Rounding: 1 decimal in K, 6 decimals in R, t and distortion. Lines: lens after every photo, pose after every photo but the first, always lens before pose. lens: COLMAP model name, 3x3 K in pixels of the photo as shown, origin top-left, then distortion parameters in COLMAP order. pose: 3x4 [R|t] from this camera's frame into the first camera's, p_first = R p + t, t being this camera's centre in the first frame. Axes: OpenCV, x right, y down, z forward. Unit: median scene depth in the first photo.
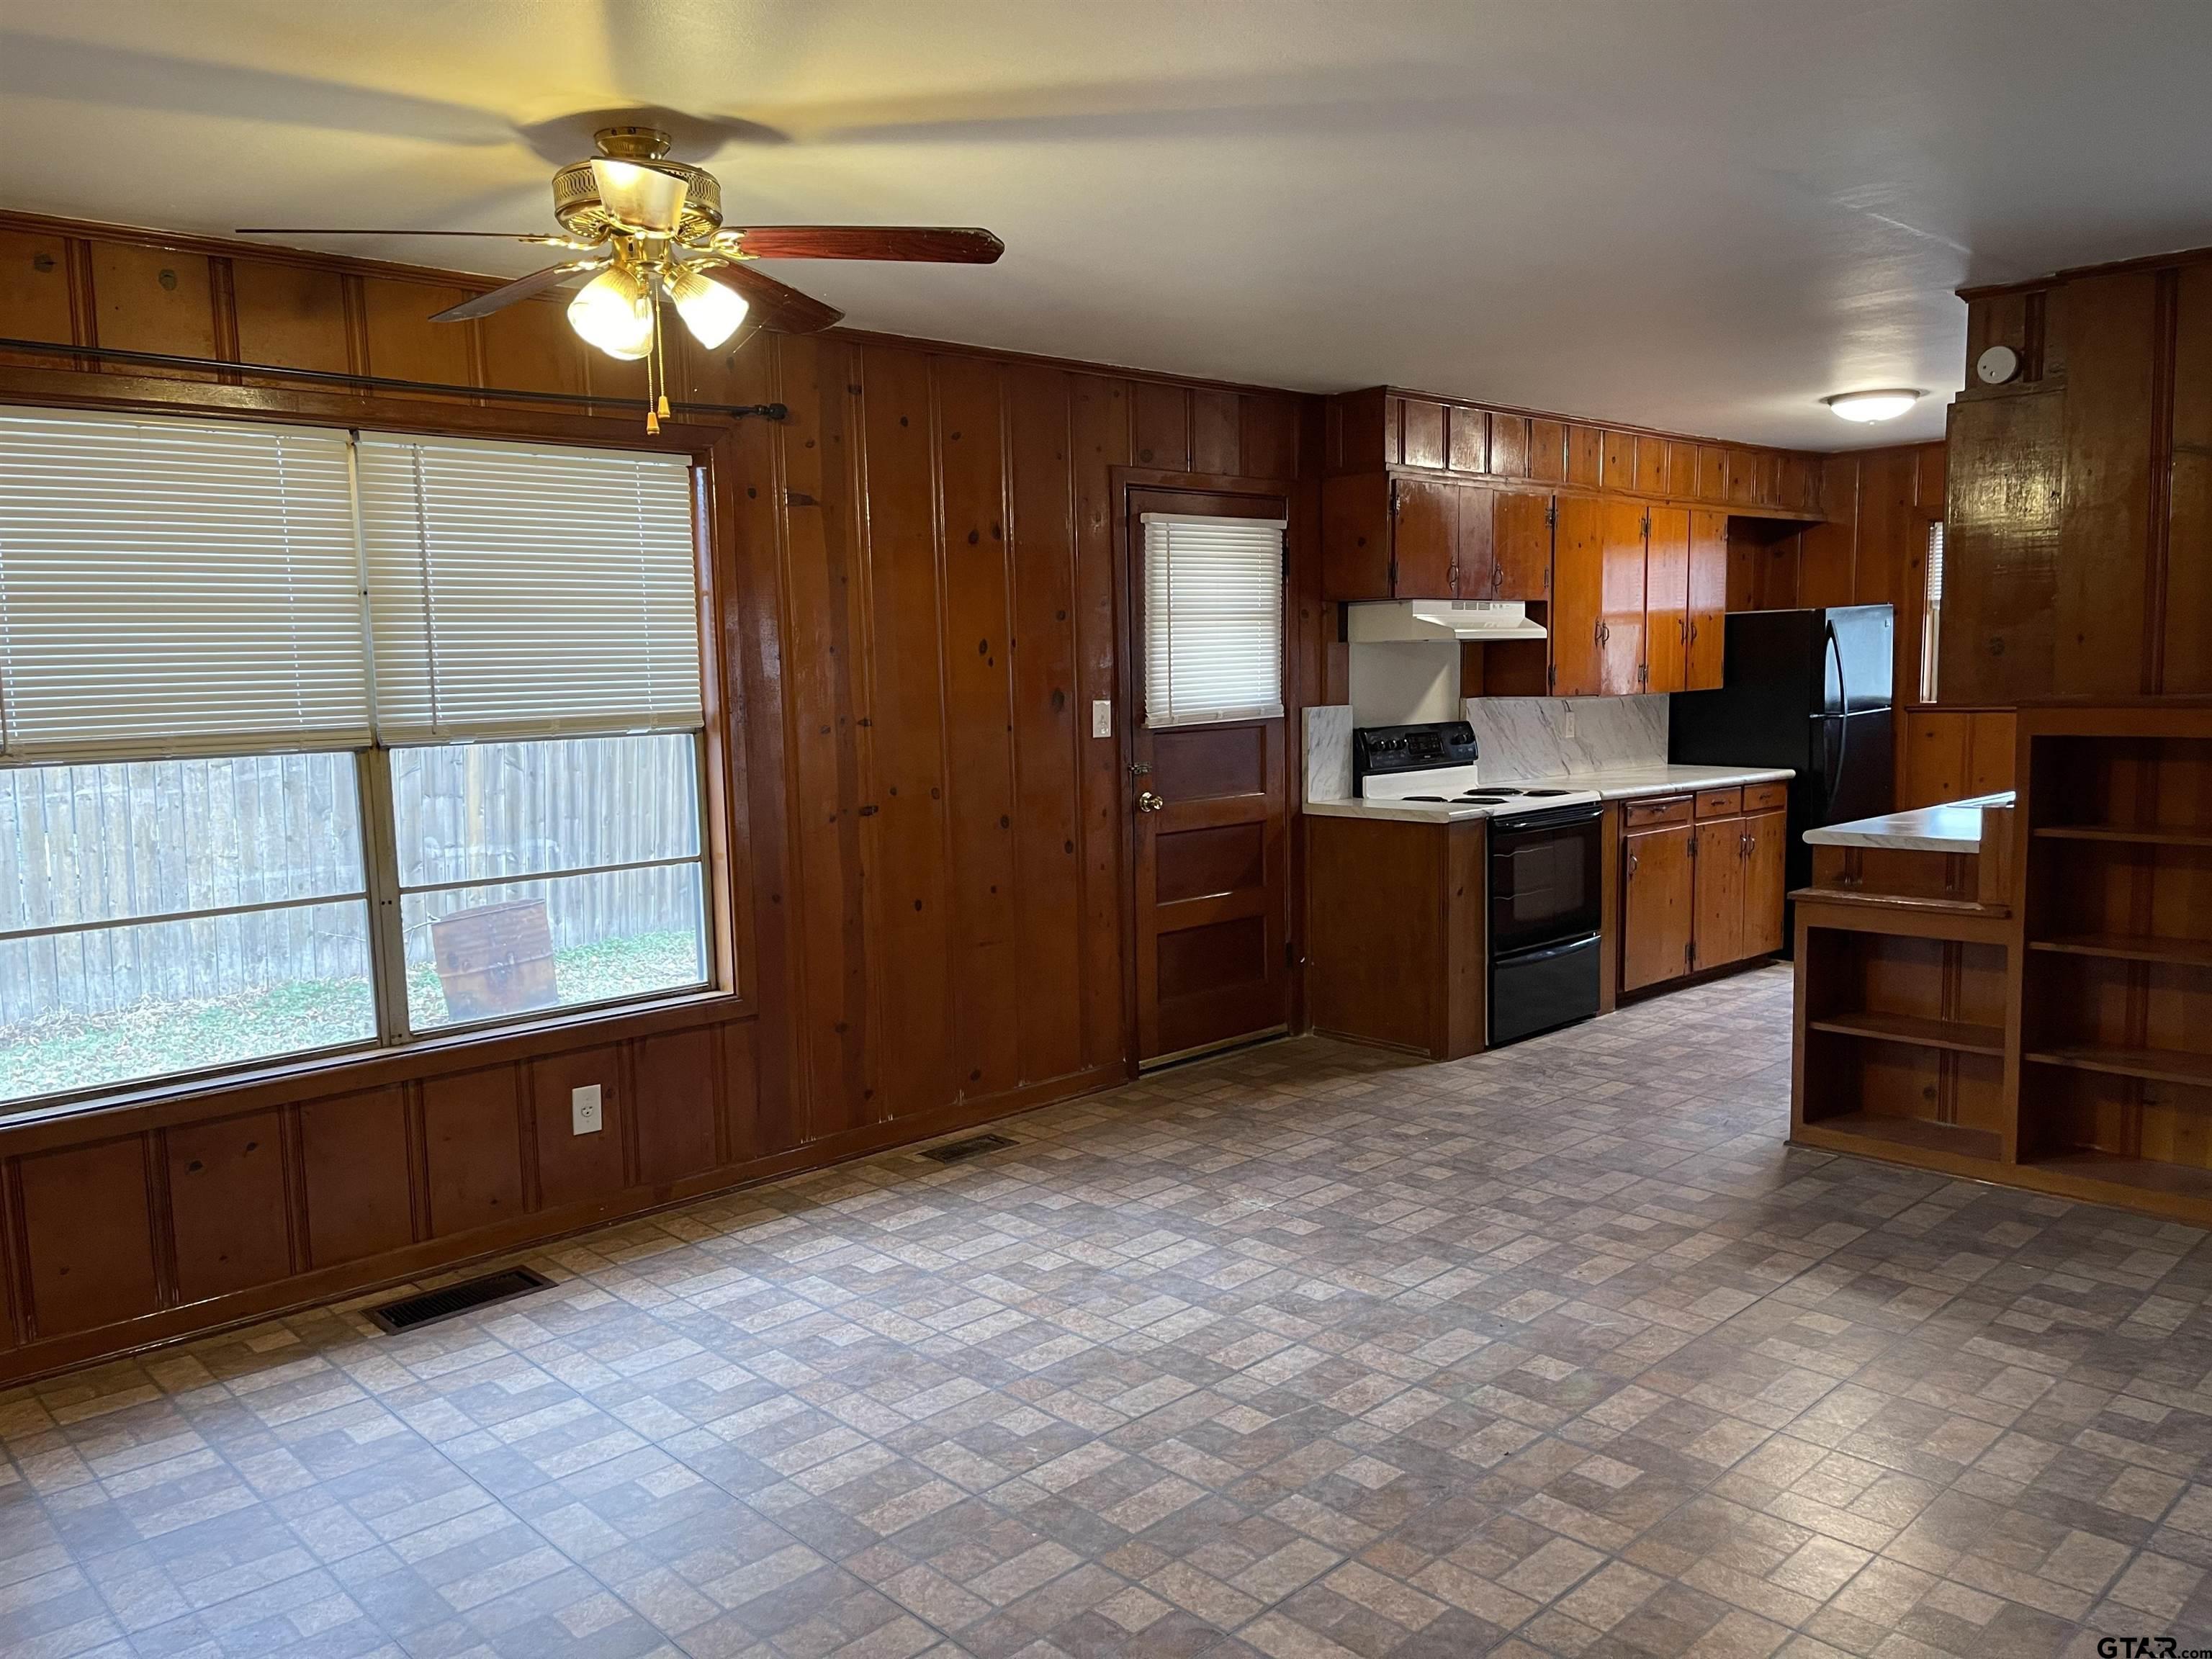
lens RADIAL K [[1667.0, 0, 1090.4], [0, 1667.0, 835.6], [0, 0, 1]] dist [0.080228, -0.094747]
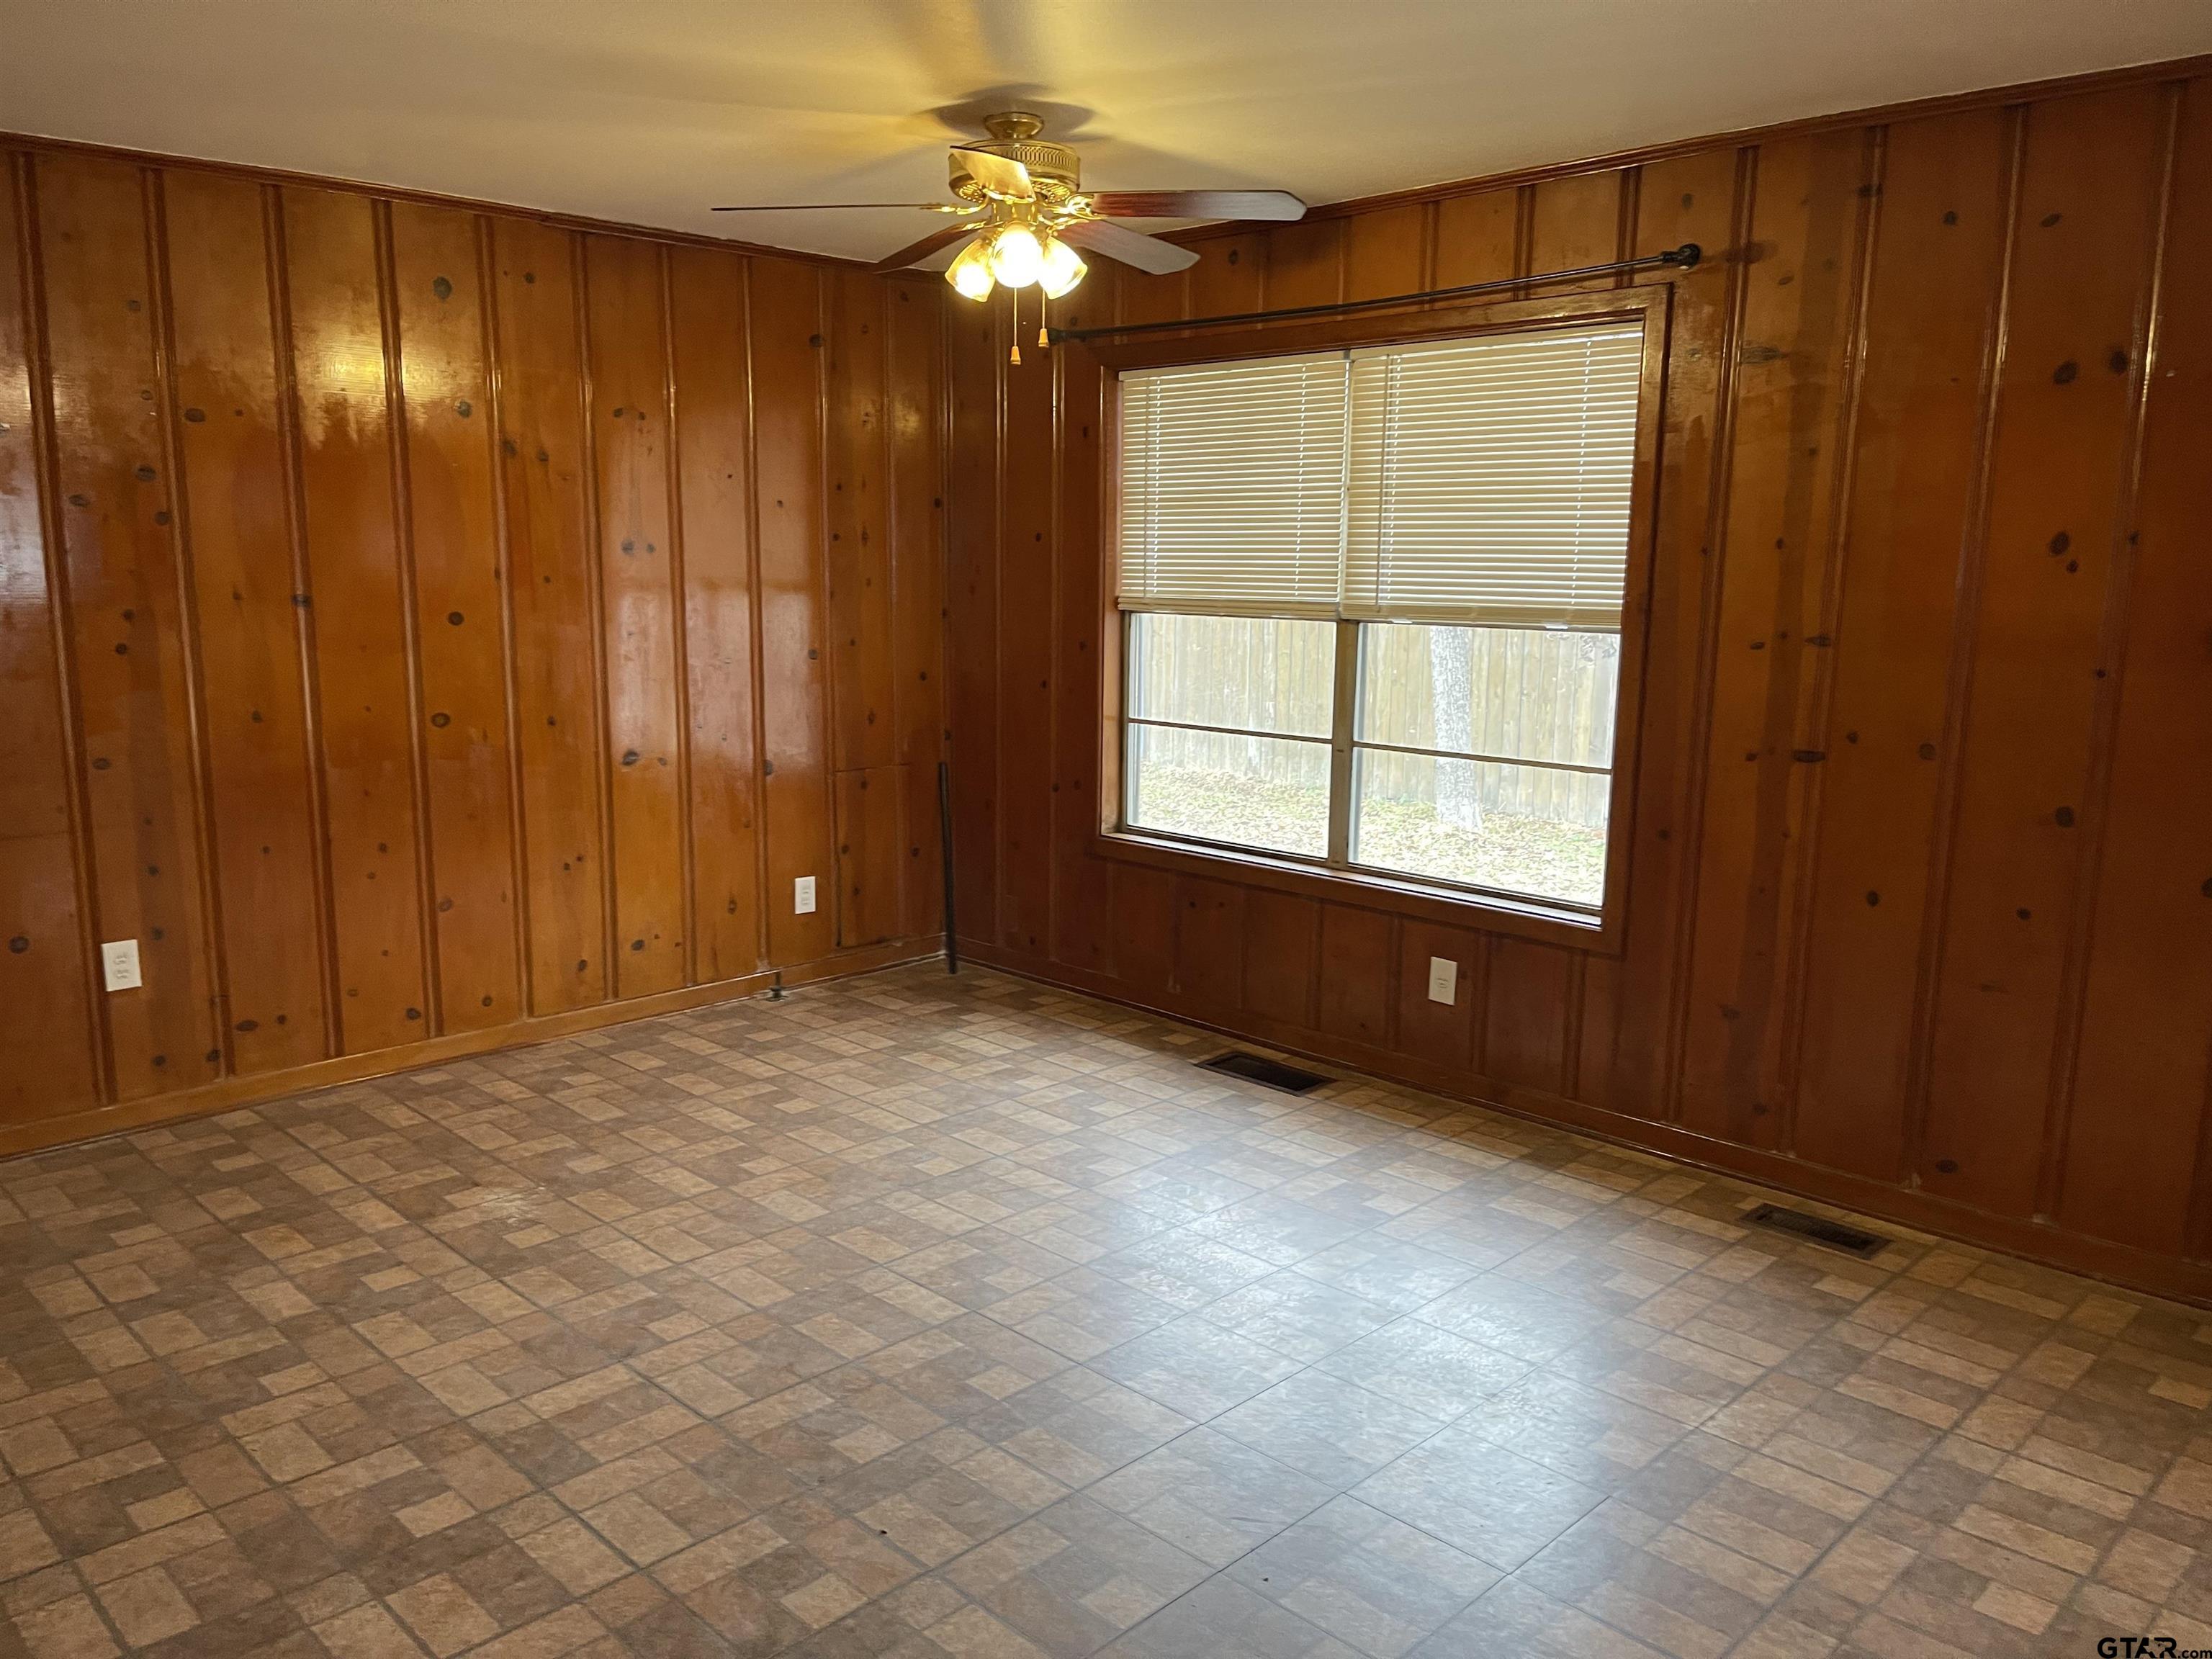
lens RADIAL K [[1667.0, 0, 1090.4], [0, 1667.0, 835.6], [0, 0, 1]] dist [0.080228, -0.094747]
pose [[0.021979, 0.193467, -0.980861, 0.723912], [-0.116992, 0.974855, 0.189661, -0.101127], [0.992890, 0.110585, 0.044060, 0.741397]]
